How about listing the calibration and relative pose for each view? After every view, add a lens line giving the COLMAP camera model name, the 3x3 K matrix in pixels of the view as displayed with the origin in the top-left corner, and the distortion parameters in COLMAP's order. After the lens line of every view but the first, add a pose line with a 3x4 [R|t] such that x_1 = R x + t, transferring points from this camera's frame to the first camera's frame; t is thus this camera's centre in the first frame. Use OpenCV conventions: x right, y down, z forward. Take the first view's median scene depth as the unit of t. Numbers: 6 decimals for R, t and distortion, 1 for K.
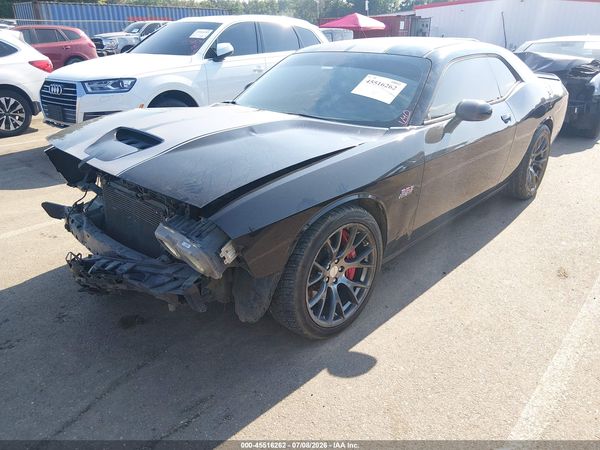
lens RADIAL K [[451.4, 0, 297.7], [0, 451.4, 229.3], [0, 0, 1]] dist [0.067400, -0.104572]
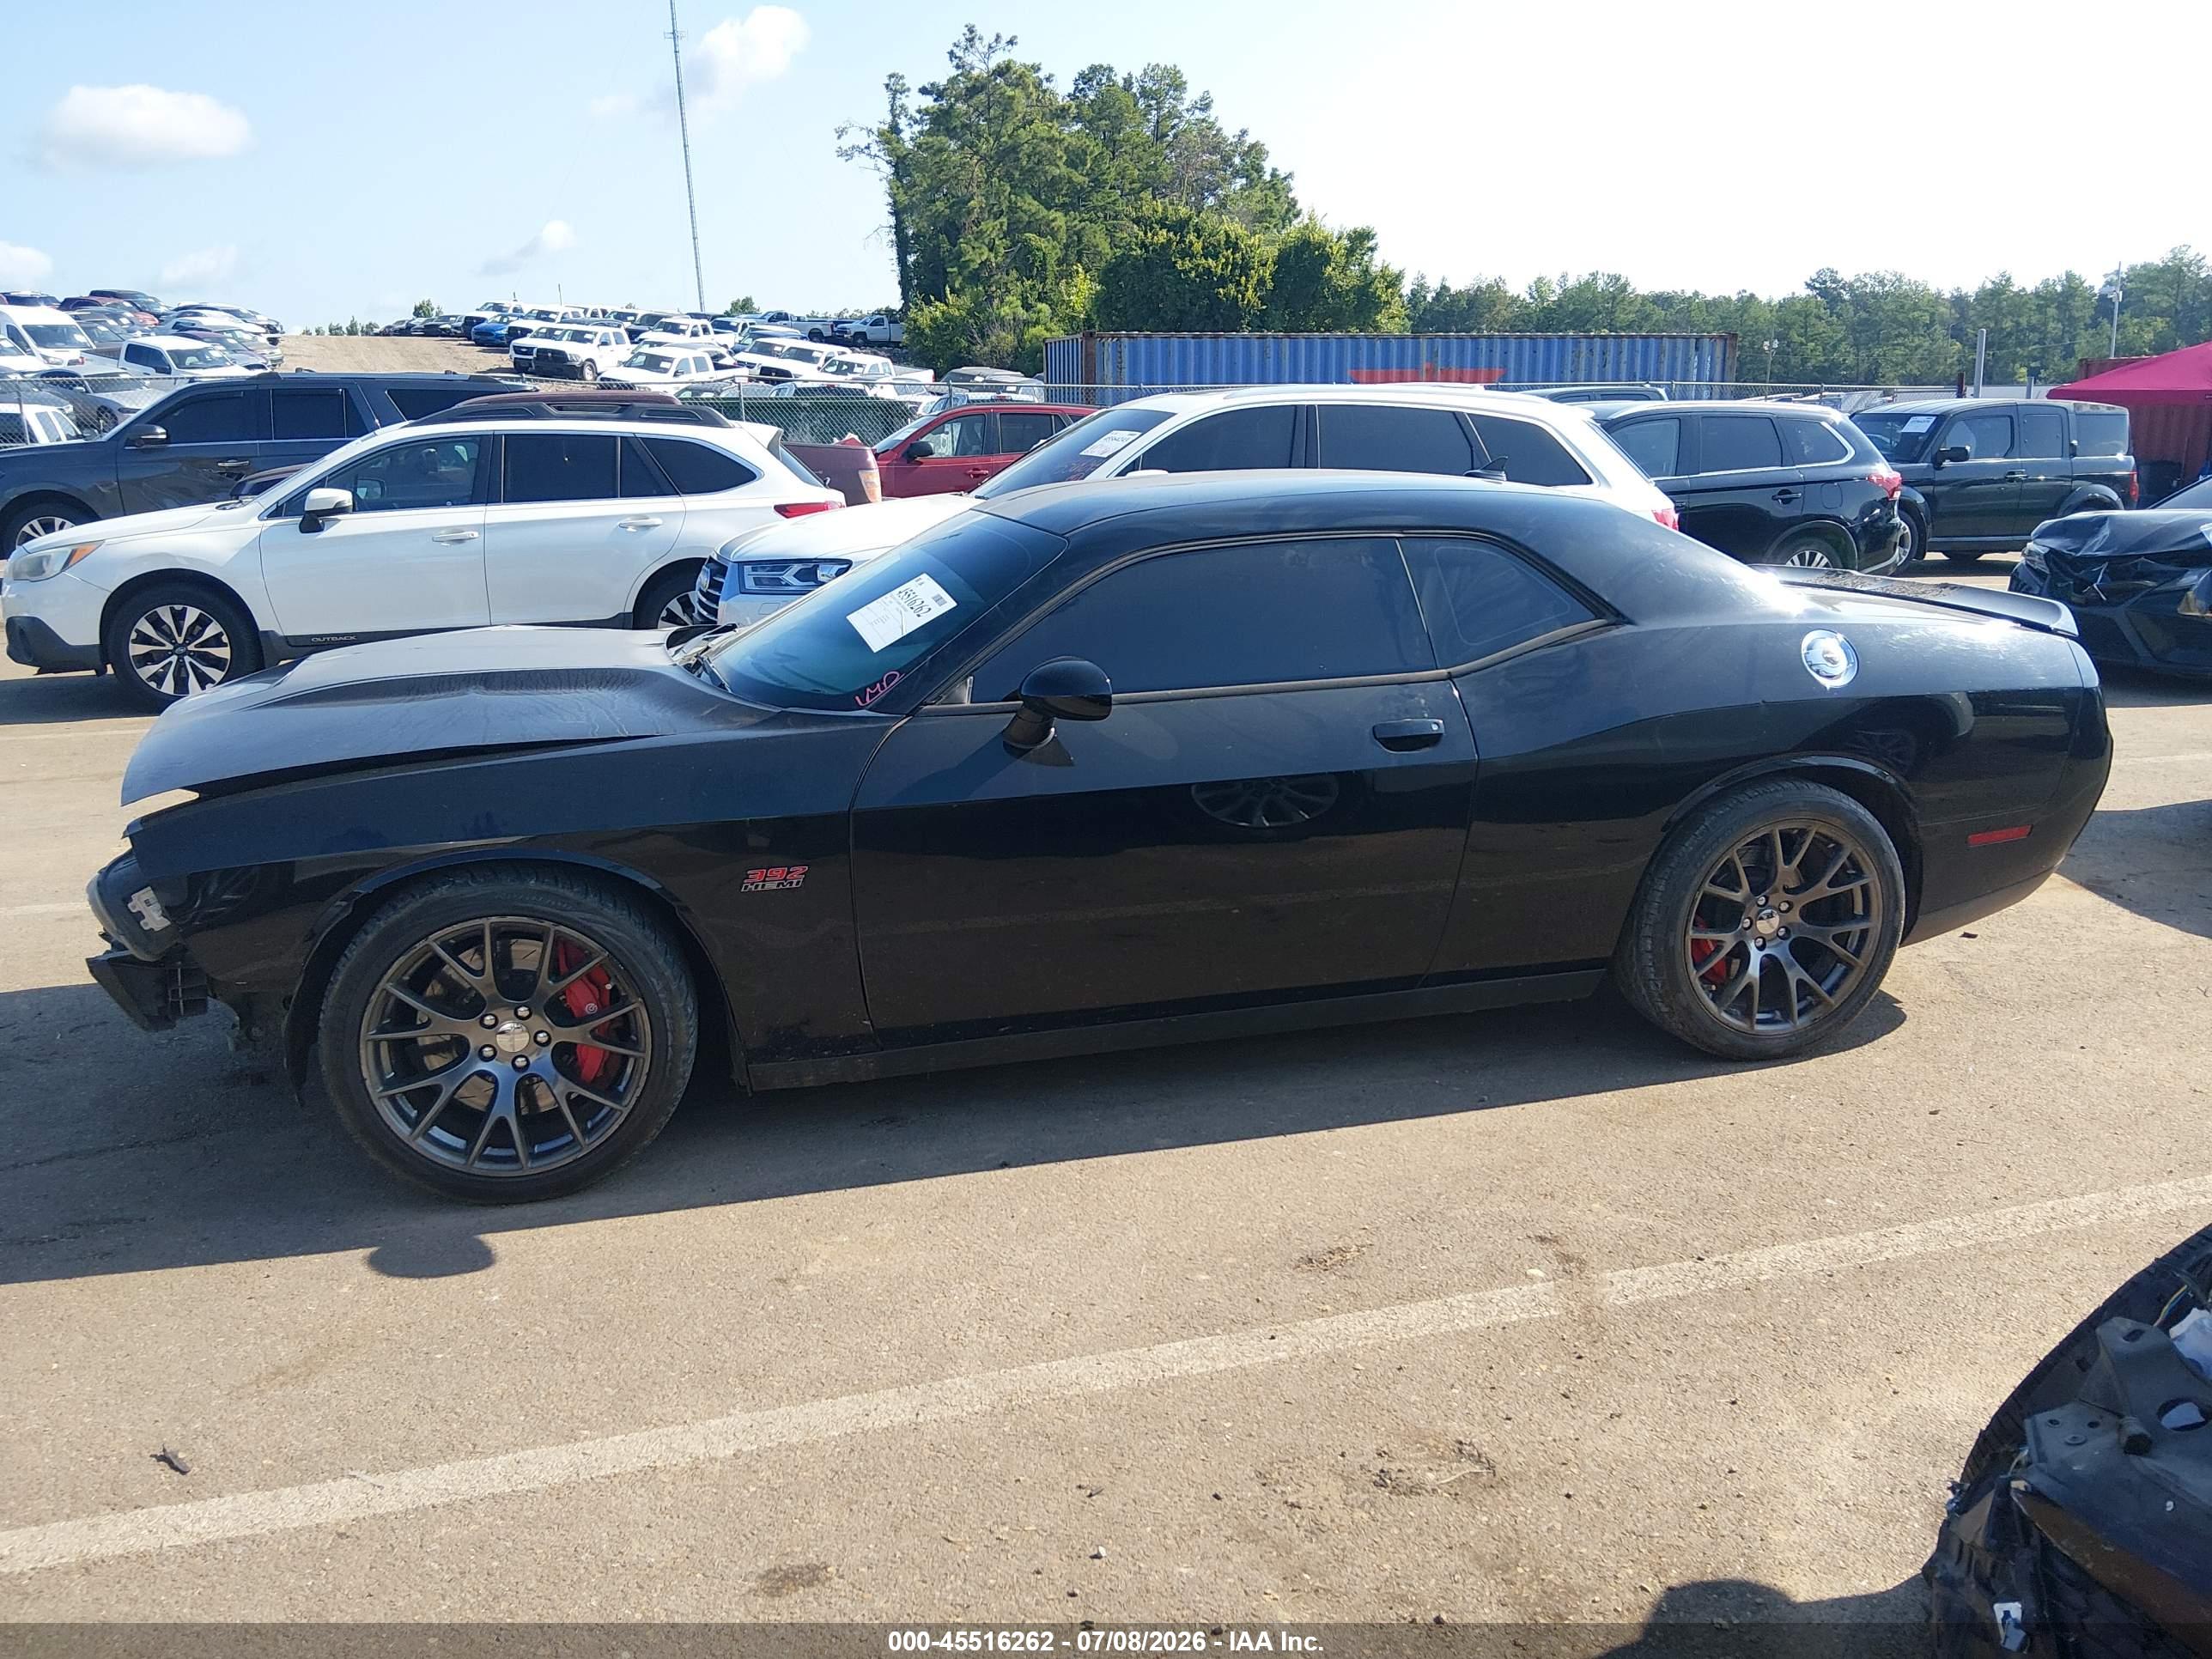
lens RADIAL K [[1672.0, 0, 1106.0], [0, 1672.0, 829.5], [0, 0, 1]] dist [0.065299, -0.109928]
pose [[0.848347, 0.122140, -0.515159, 1.027909], [-0.203683, 0.973430, -0.104627, -0.030113], [0.488692, 0.193689, 0.850685, -0.036475]]
